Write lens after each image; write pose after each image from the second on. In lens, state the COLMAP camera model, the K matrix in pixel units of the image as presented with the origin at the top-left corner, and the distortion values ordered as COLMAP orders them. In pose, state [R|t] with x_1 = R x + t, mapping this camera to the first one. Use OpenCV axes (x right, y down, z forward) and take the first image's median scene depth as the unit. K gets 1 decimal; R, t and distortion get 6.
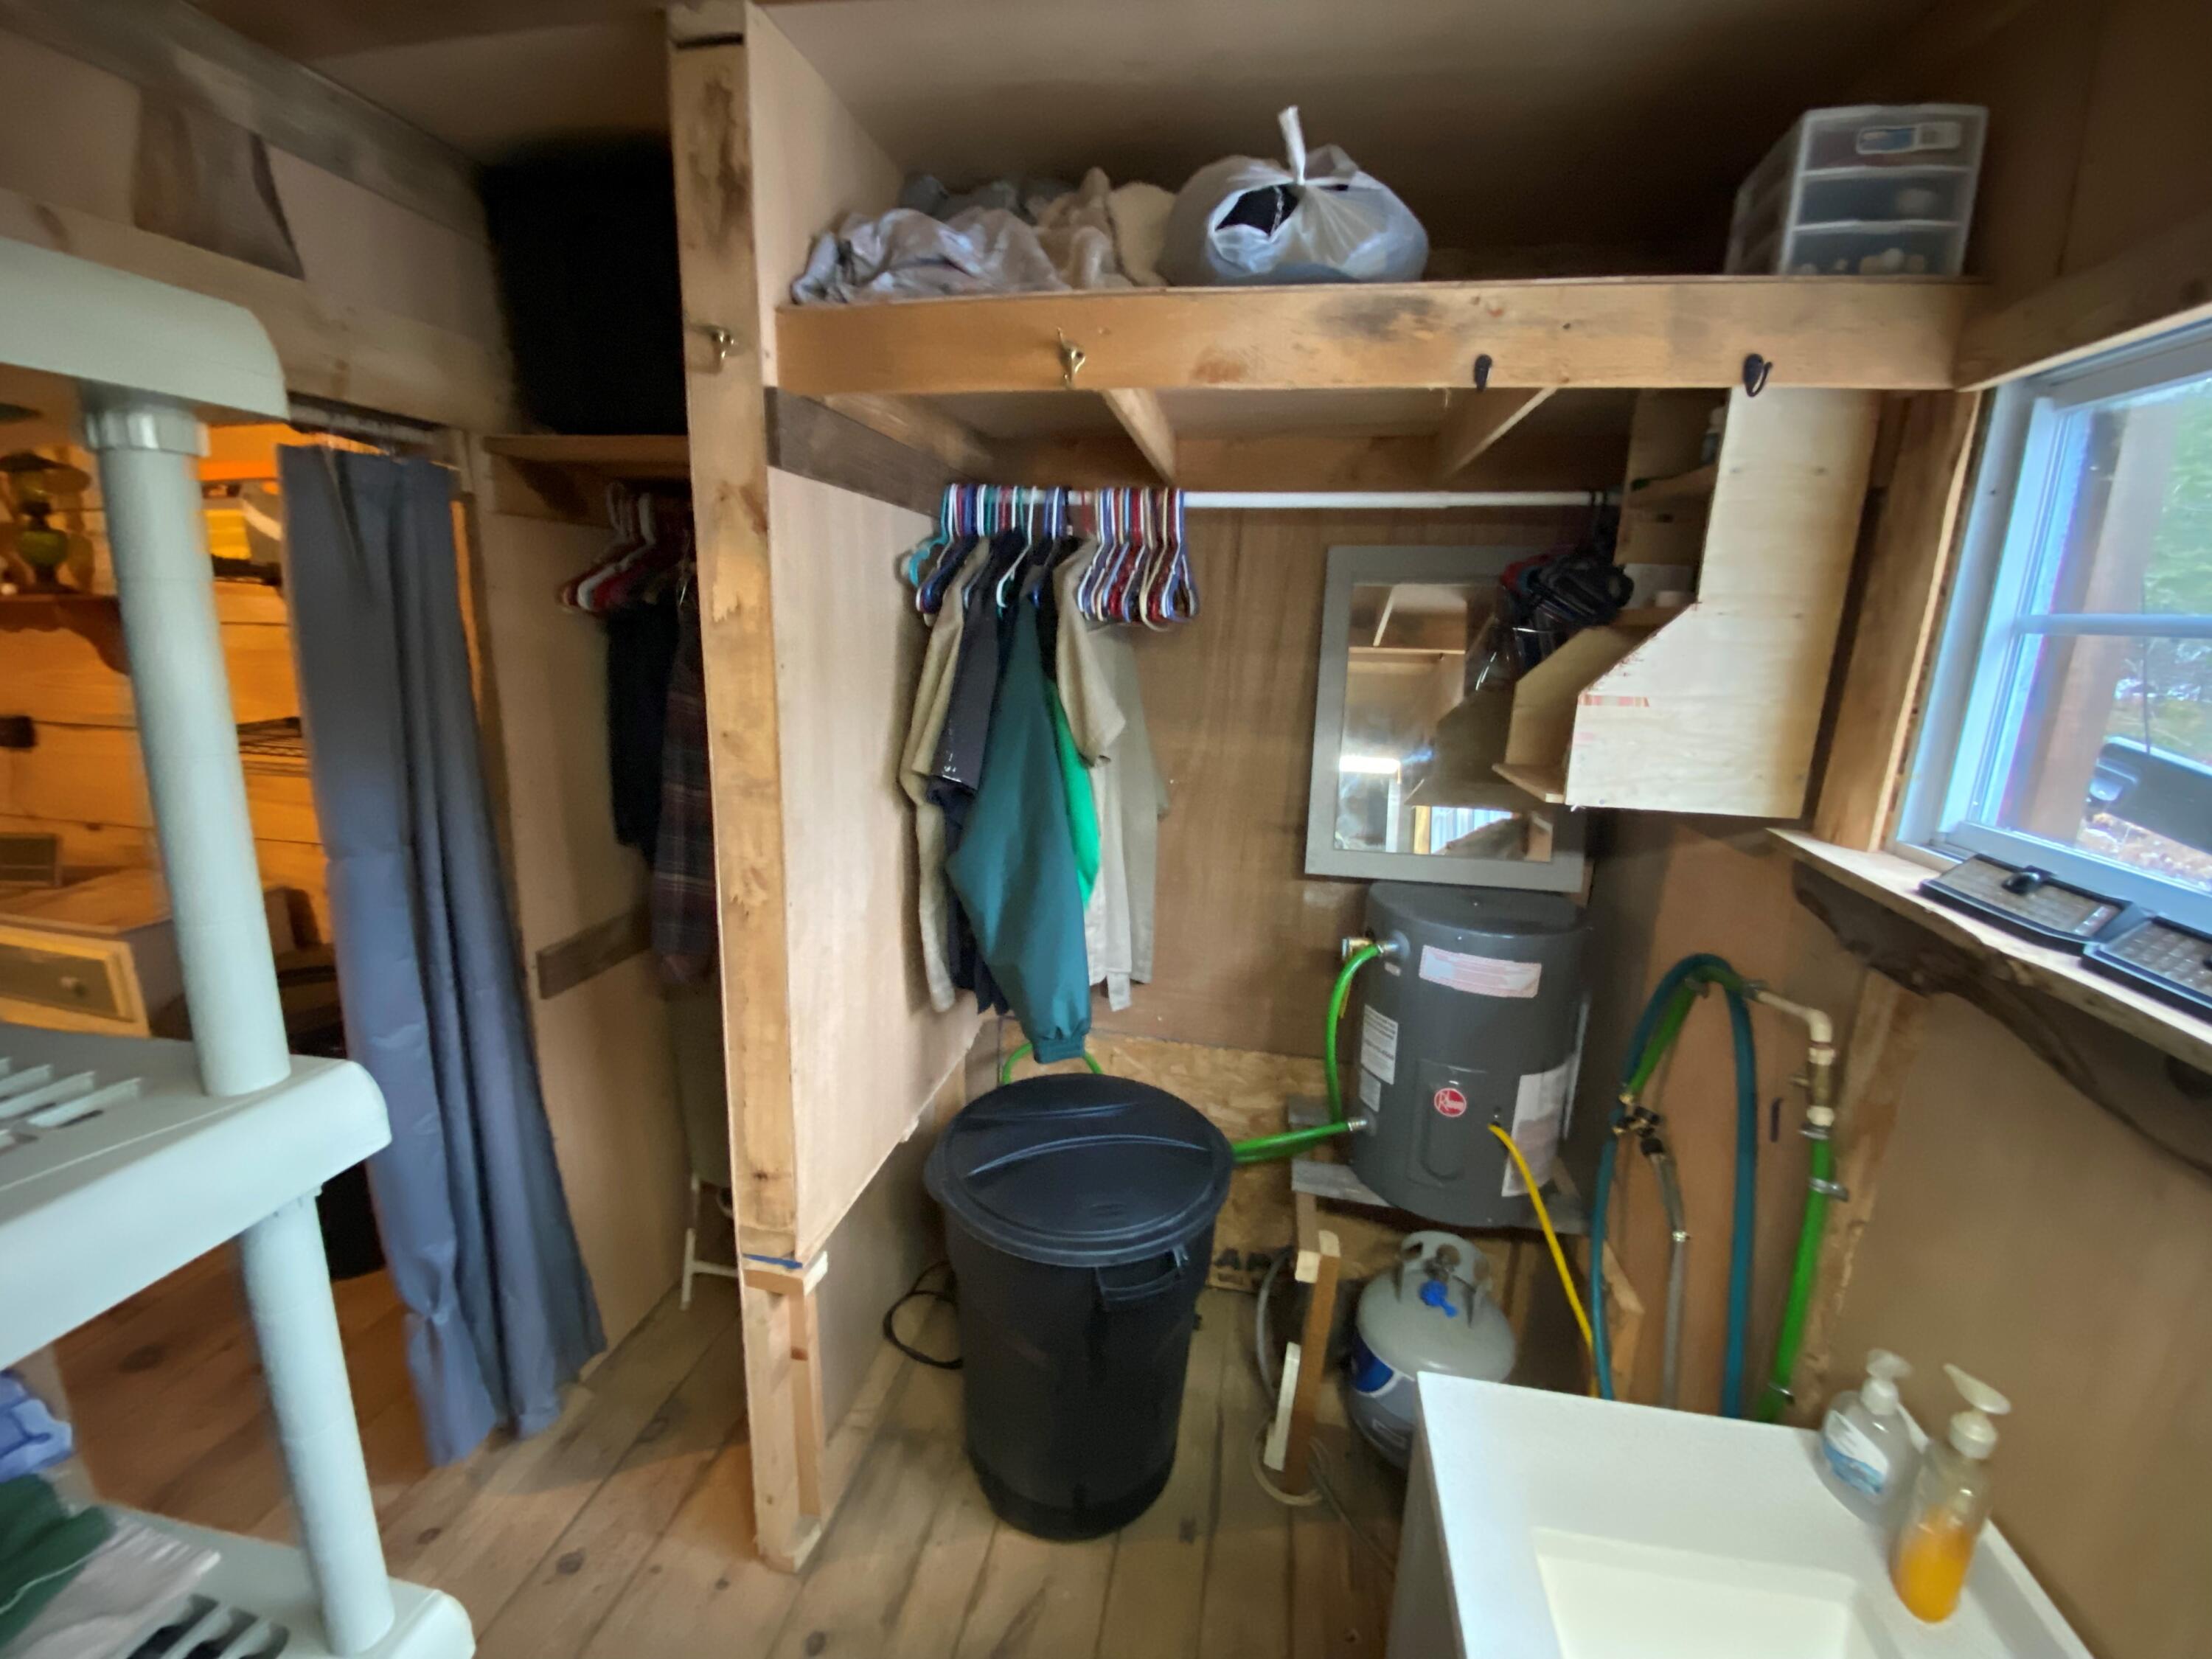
lens RADIAL K [[892.8, 0, 1103.8], [0, 892.8, 813.7], [0, 0, 1]] dist [0.002502, -0.000165]
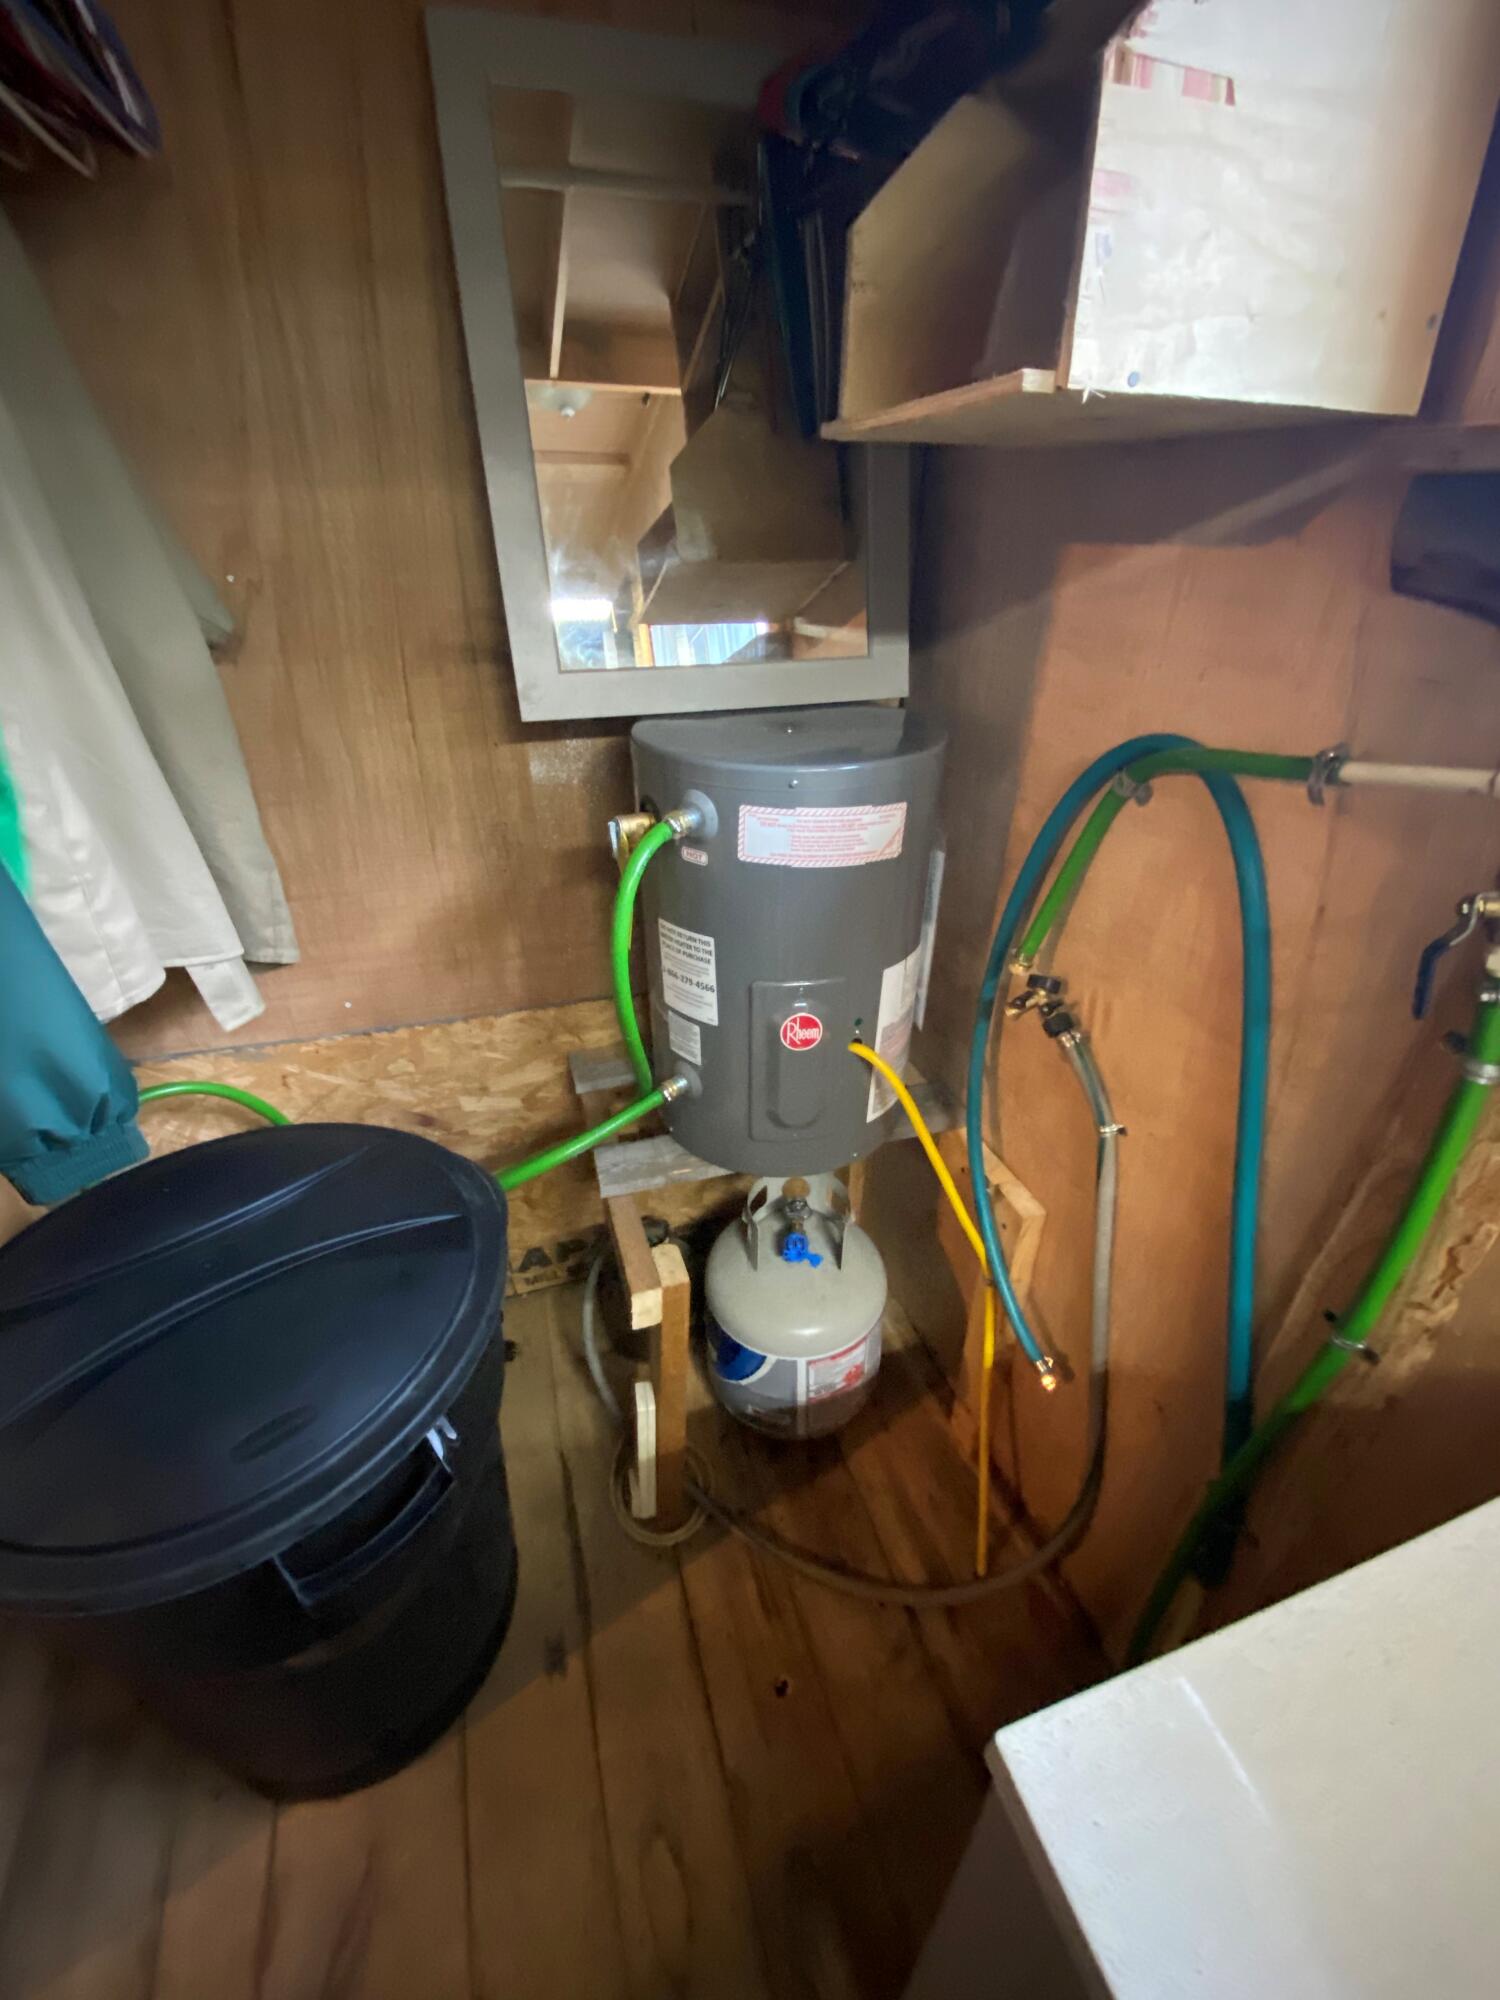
lens RADIAL K [[806.5, 0, 742.2], [0, 806.5, 1000.0], [0, 0, 1]] dist [0.000272, -0.001273]
pose [[0.882510, -0.261588, 0.390830, 0.108684], [0.123289, 0.930653, 0.344508, 0.078967], [-0.453846, -0.255846, 0.853561, 0.482903]]
